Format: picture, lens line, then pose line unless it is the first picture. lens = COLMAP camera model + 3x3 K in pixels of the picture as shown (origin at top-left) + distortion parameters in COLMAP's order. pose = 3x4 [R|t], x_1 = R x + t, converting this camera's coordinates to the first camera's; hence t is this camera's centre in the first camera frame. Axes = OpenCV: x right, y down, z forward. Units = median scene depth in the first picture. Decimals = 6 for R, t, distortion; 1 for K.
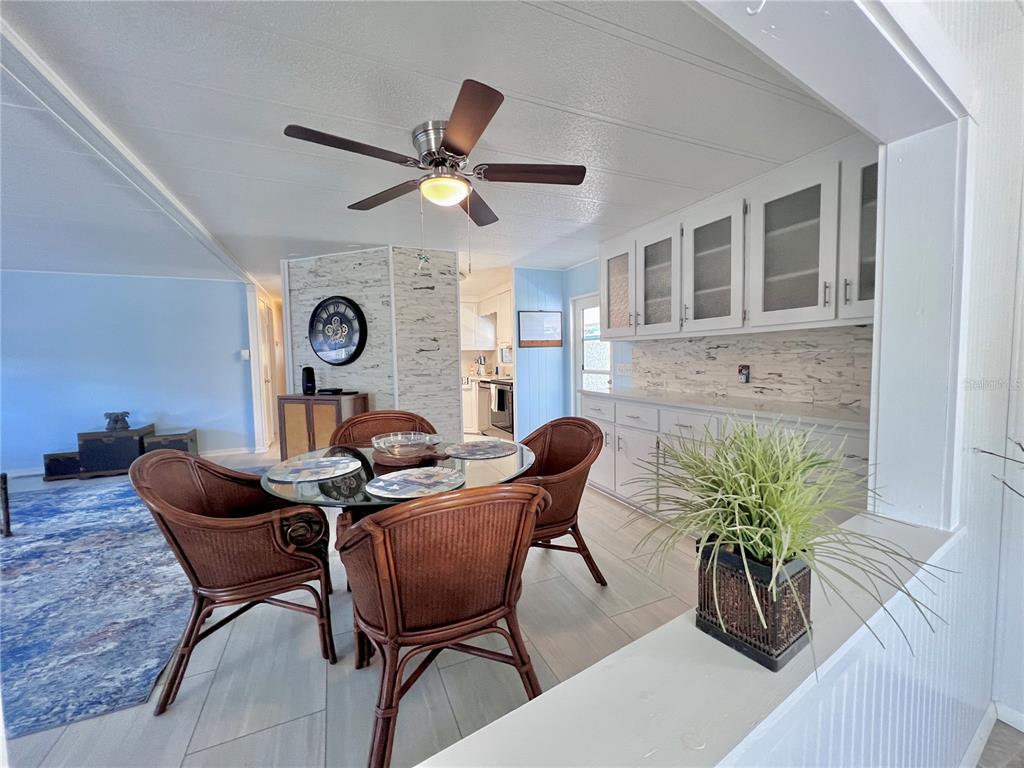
lens RADIAL K [[411.4, 0, 517.1], [0, 411.4, 383.7], [0, 0, 1]] dist [-0.002536, 0.001127]
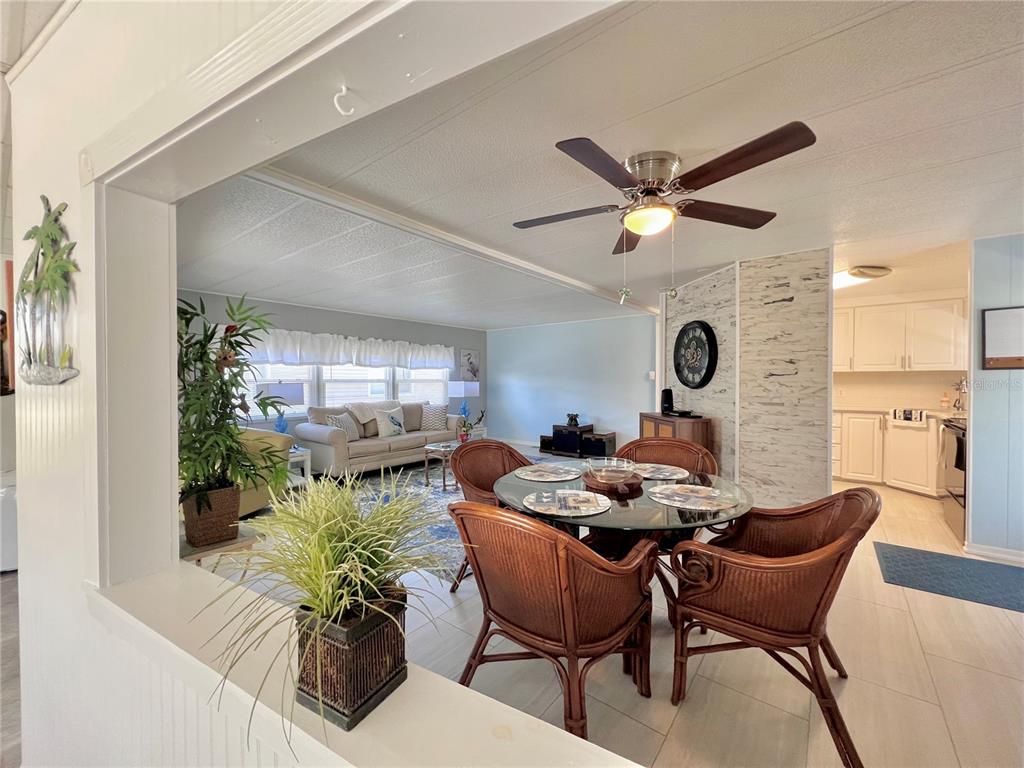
lens RADIAL K [[410.4, 0, 512.9], [0, 410.4, 382.2], [0, 0, 1]] dist [-0.003299, 0.000679]
pose [[0.467201, 0.025384, -0.883787, 0.262805], [-0.063310, 0.997982, -0.004804, -0.027627], [0.881881, 0.058197, 0.467866, 0.133889]]
